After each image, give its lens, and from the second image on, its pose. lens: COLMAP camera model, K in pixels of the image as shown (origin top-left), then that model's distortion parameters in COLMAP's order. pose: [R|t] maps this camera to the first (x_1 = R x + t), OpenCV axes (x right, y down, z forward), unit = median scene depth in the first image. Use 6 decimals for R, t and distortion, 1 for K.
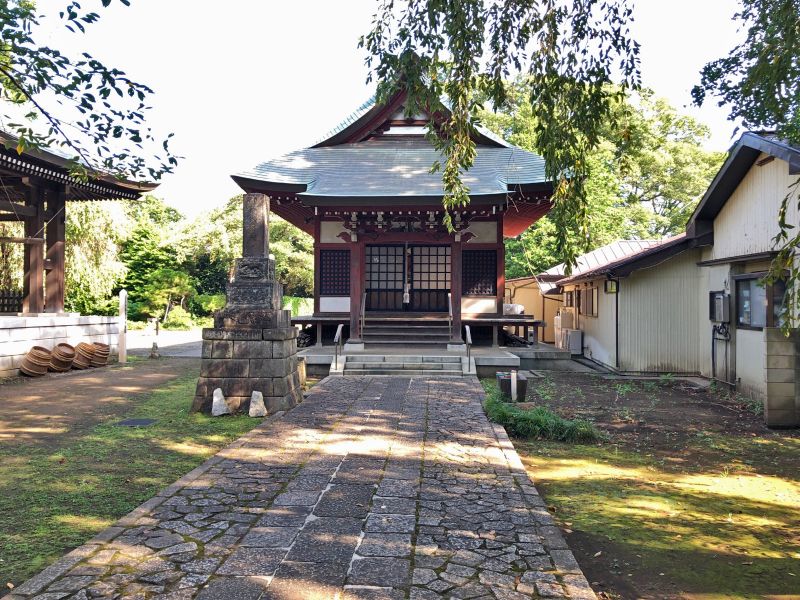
lens RADIAL K [[652.8, 0, 405.0], [0, 652.8, 284.3], [0, 0, 1]] dist [-0.012067, 0.010248]
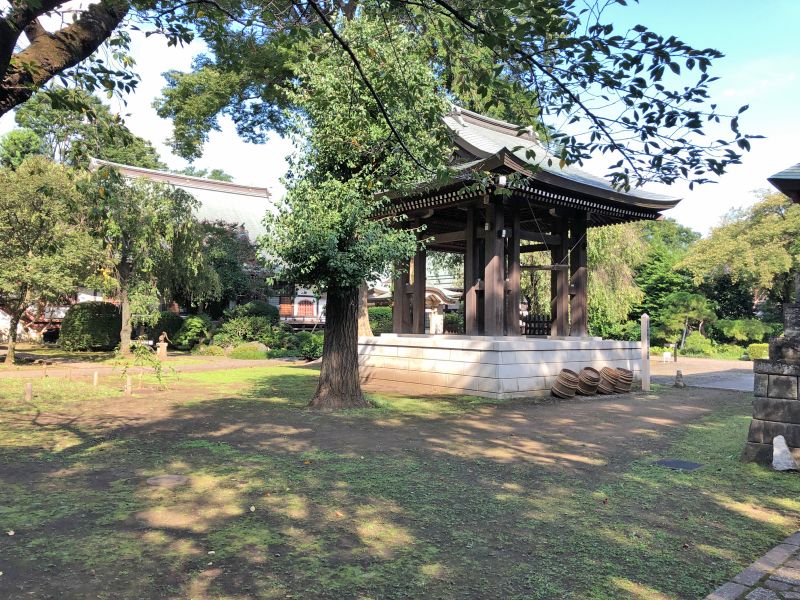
lens RADIAL K [[652.8, 0, 399.6], [0, 652.8, 300.5], [0, 0, 1]] dist [-0.012067, 0.010248]
pose [[0.731521, -0.019220, -0.681548, -0.080932], [0.010287, 0.999800, -0.017154, 0.002859], [0.681741, 0.005538, 0.731573, 0.098639]]
